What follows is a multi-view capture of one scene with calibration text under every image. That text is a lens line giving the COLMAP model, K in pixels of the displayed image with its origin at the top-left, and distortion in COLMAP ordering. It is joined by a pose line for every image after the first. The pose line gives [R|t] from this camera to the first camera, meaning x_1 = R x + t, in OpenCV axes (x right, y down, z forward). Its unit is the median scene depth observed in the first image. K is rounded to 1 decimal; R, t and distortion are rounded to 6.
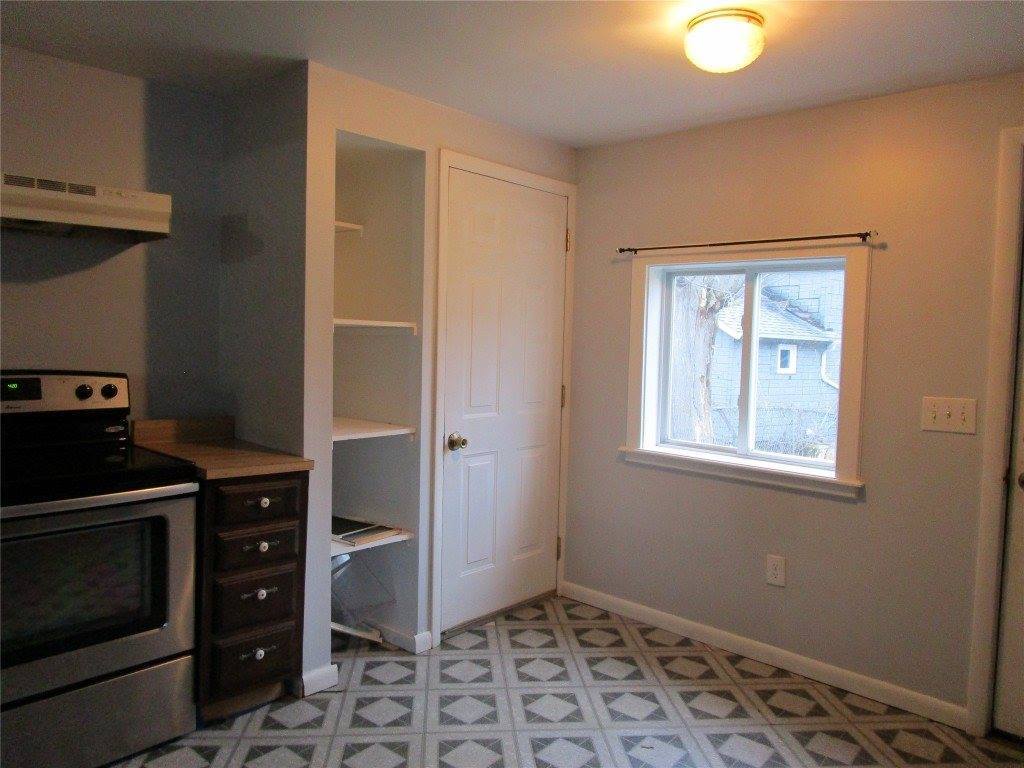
lens RADIAL K [[731.3, 0, 512.0], [0, 731.3, 384.0], [0, 0, 1]] dist [-0.004693, 0.000169]
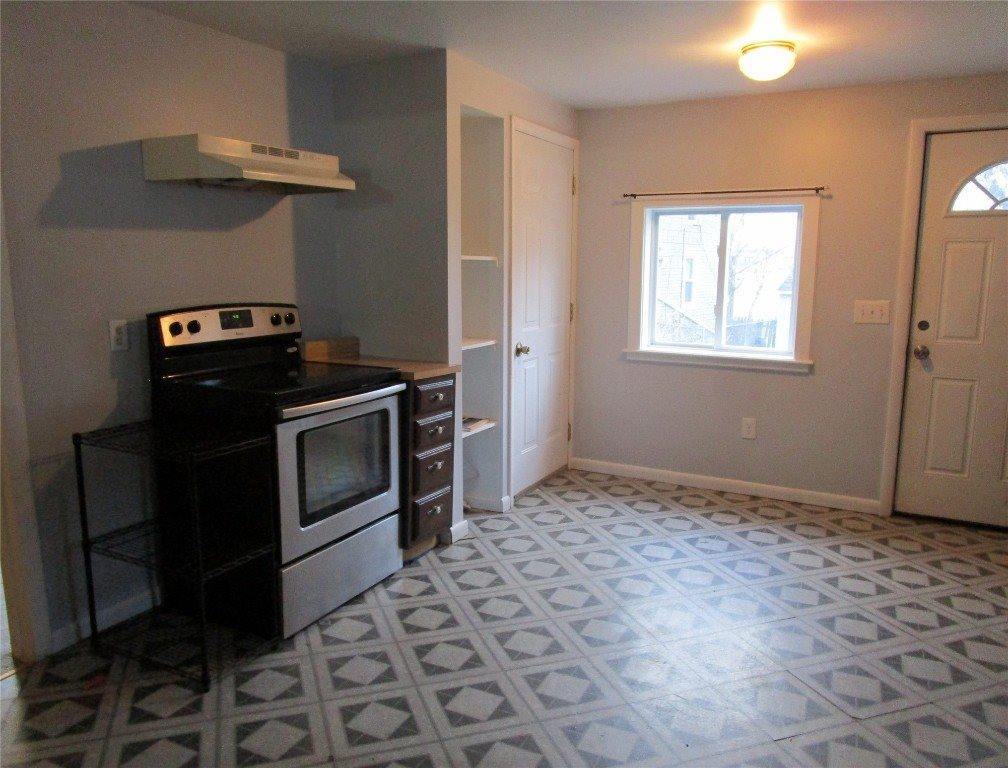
lens RADIAL K [[732.8, 0, 504.0], [0, 732.8, 384.0], [0, 0, 1]] dist [0.004680, 0.000076]
pose [[0.969968, -0.061387, 0.235359, -0.468125], [0.036828, 0.993538, 0.107360, -0.000413], [-0.240429, -0.095468, 0.965961, -0.273687]]
